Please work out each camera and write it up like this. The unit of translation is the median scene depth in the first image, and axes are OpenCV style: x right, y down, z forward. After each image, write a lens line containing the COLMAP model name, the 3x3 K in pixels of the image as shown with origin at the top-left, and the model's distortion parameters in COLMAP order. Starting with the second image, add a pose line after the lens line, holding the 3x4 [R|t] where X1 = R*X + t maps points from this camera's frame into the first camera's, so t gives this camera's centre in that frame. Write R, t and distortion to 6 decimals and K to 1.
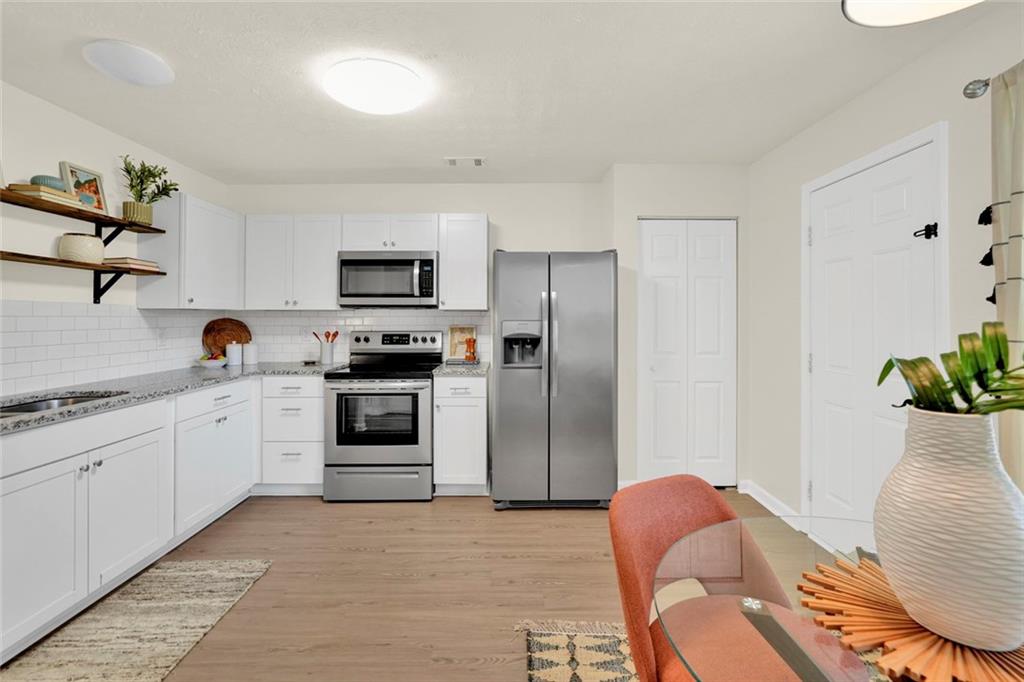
lens RADIAL K [[488.2, 0, 512.5], [0, 488.2, 307.3], [0, 0, 1]] dist [-0.026869, 0.021838]
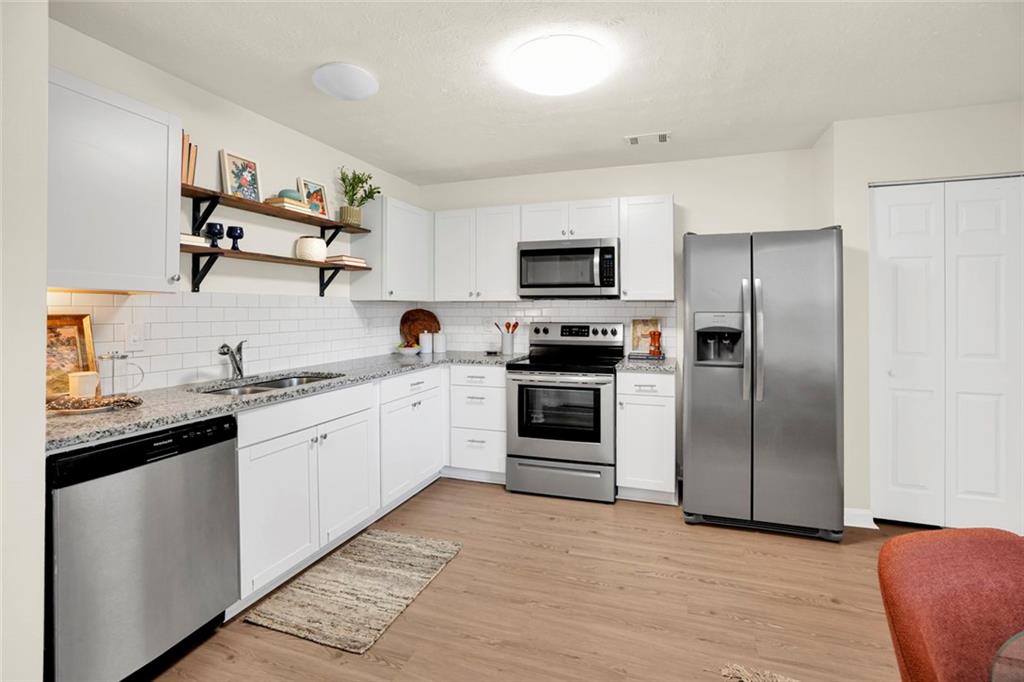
lens RADIAL K [[496.6, 0, 510.9], [0, 496.6, 298.5], [0, 0, 1]] dist [-0.042679, 0.026604]
pose [[0.940860, -0.006315, -0.338737, -0.031258], [0.006599, 0.999978, -0.000312, 0.000679], [0.338732, -0.001942, 0.940881, 0.039999]]
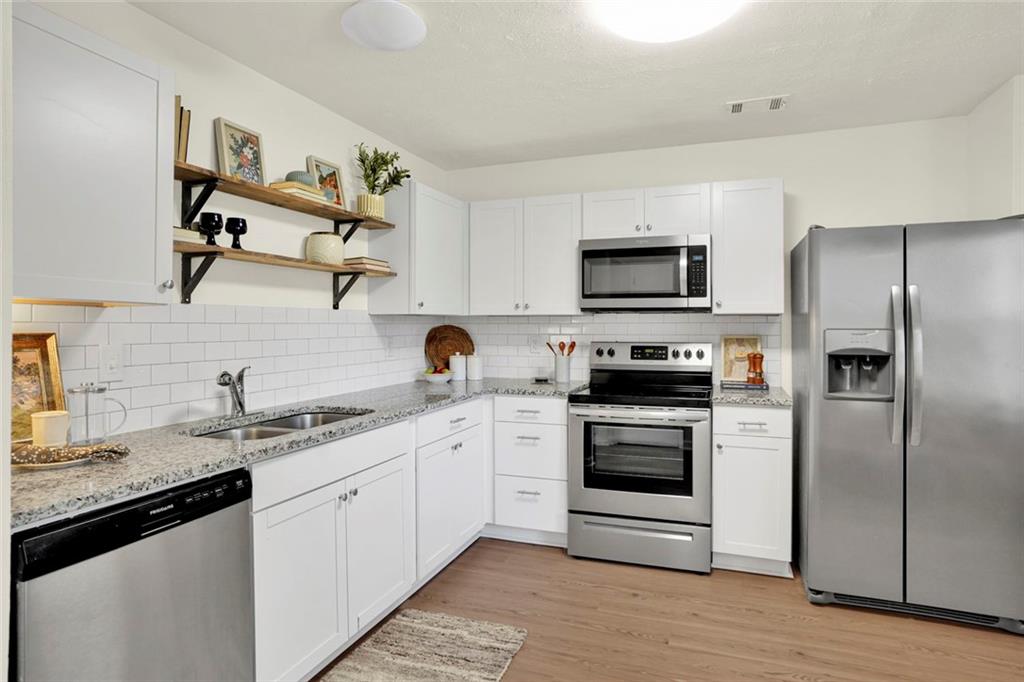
lens RADIAL K [[589.3, 0, 510.4], [0, 589.3, 315.4], [0, 0, 1]] dist [-0.036148, 0.031644]
pose [[0.934389, -0.004684, -0.356224, -0.141656], [0.007114, 0.999960, 0.005511, 0.000297], [0.356183, -0.007684, 0.934384, 0.077835]]
